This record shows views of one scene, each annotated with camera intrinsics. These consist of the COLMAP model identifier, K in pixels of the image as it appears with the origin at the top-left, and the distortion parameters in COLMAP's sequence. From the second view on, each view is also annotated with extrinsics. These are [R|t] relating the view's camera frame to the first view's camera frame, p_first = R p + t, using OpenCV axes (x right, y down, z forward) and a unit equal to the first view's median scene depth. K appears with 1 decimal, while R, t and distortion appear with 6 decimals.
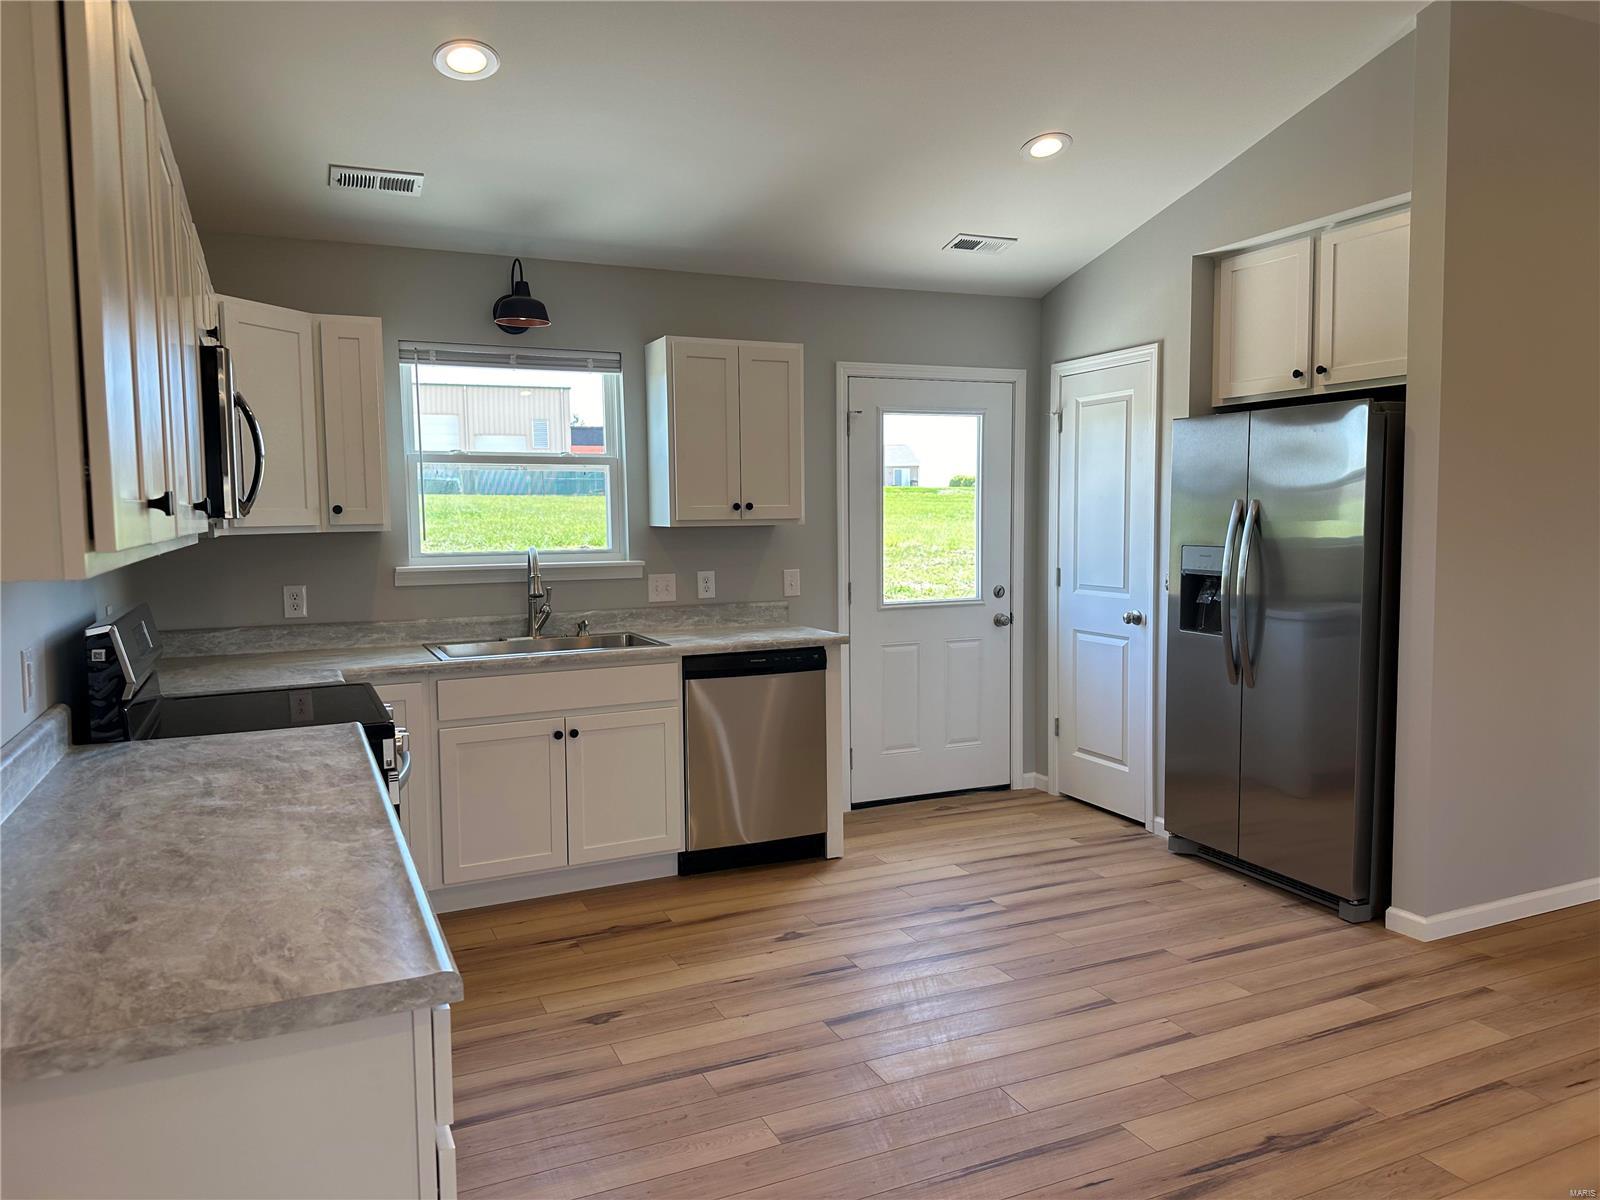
lens RADIAL K [[1121.2, 0, 796.6], [0, 1121.2, 589.7], [0, 0, 1]] dist [0.102401, -0.134823]
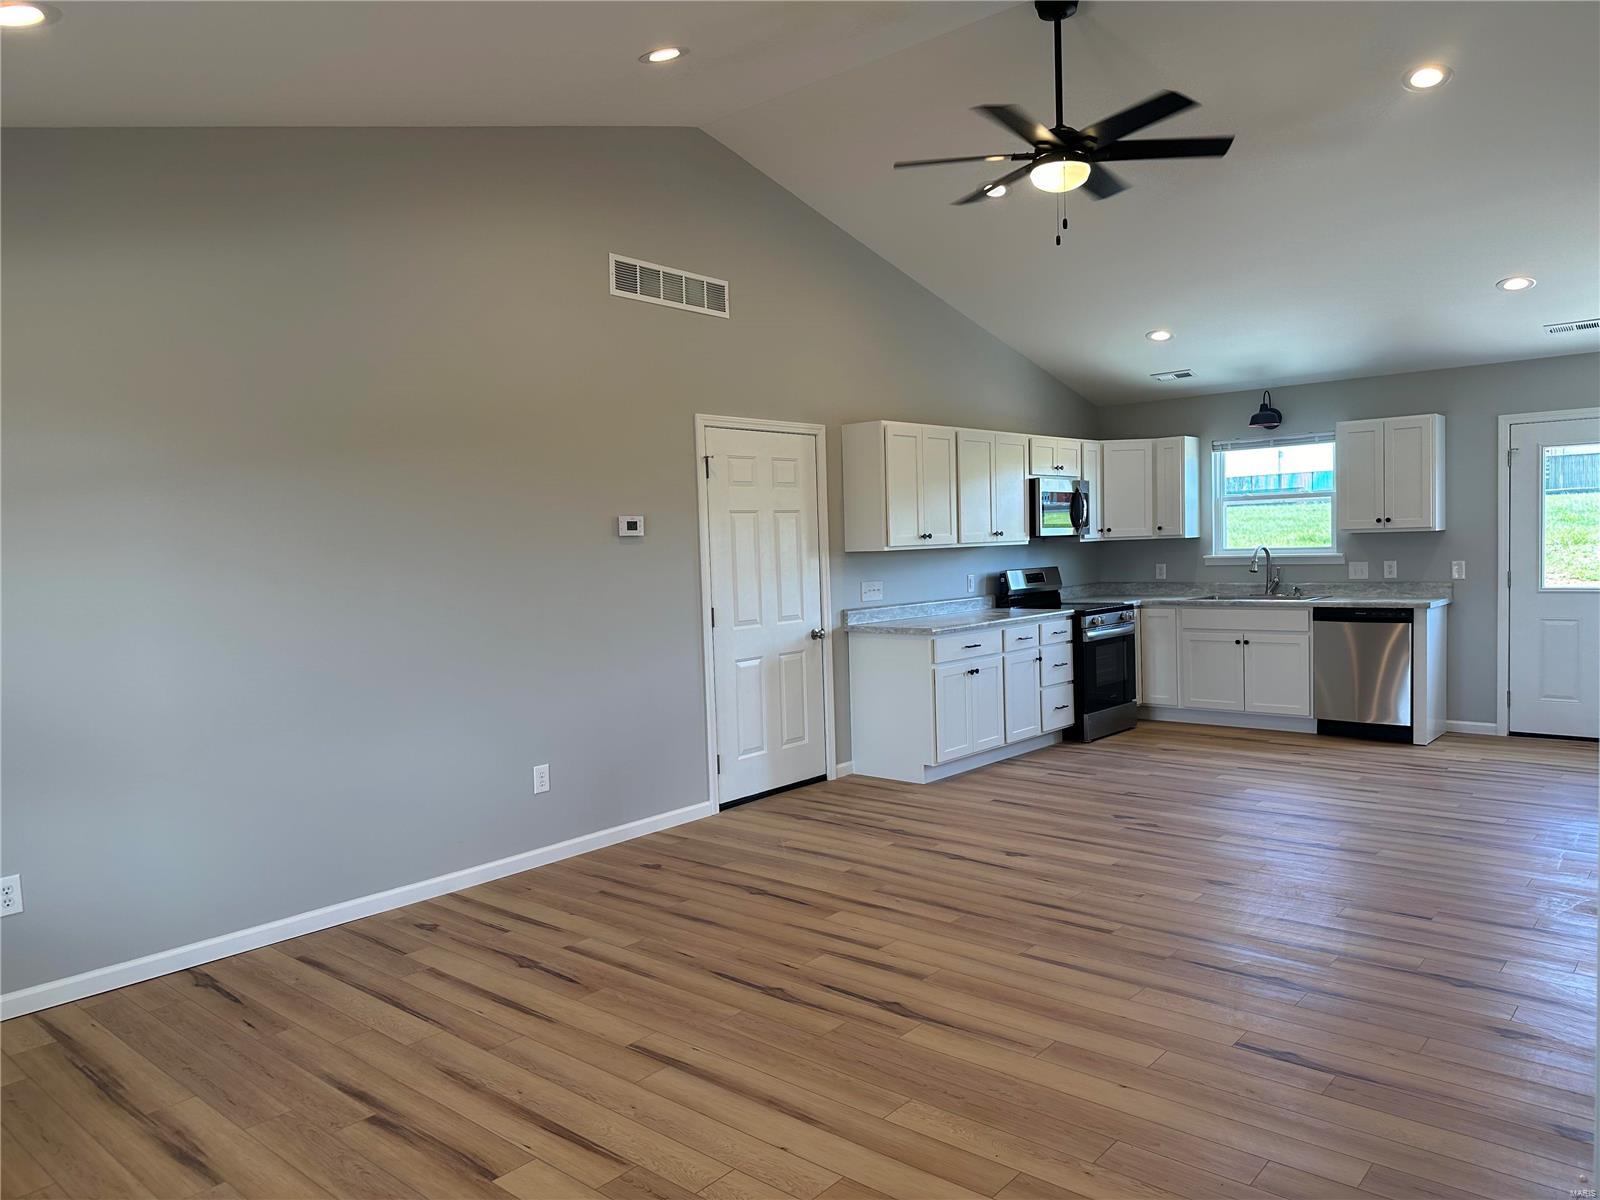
lens RADIAL K [[1114.8, 0, 803.1], [0, 1114.8, 608.1], [0, 0, 1]] dist [0.095204, -0.129679]
pose [[0.415849, 0.052527, -0.907915, 1.132151], [-0.037689, 0.998468, 0.040503, 0.018050], [0.908652, 0.017375, 0.417192, -0.452447]]
